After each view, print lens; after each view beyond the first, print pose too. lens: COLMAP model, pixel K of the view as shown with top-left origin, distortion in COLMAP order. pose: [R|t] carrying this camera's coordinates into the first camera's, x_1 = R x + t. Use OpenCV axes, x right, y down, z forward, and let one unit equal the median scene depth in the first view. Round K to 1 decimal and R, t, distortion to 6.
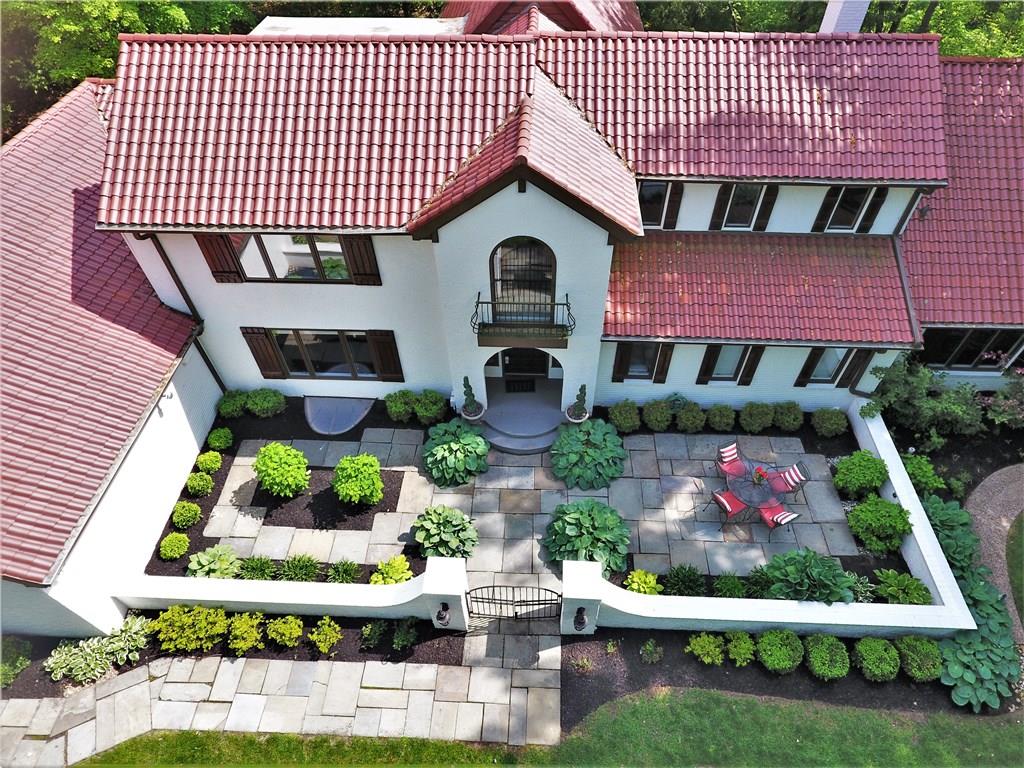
lens RADIAL K [[603.2, 0, 519.3], [0, 603.2, 385.1], [0, 0, 1]] dist [-0.000359, -0.002570]
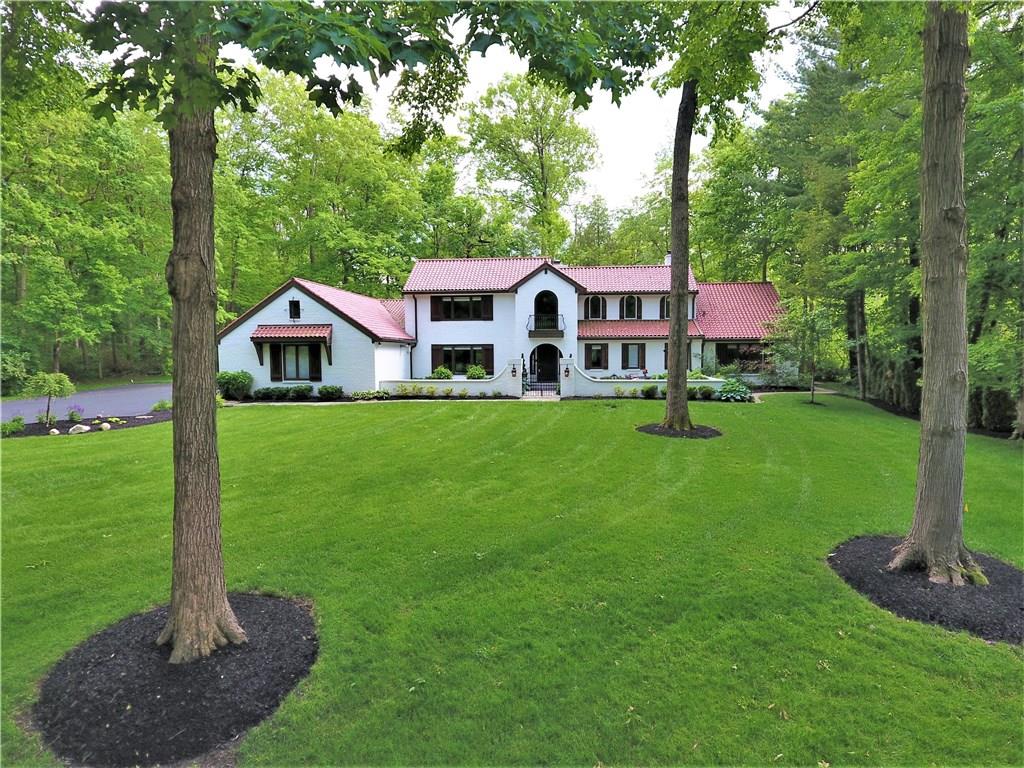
lens RADIAL K [[603.2, 0, 519.3], [0, 603.2, 385.1], [0, 0, 1]] dist [-0.000359, -0.002570]
pose [[0.998853, 0.009154, -0.047004, 0.014716], [-0.040289, 0.691192, -0.721547, 1.923821], [0.025883, 0.722613, 0.690768, -0.616766]]
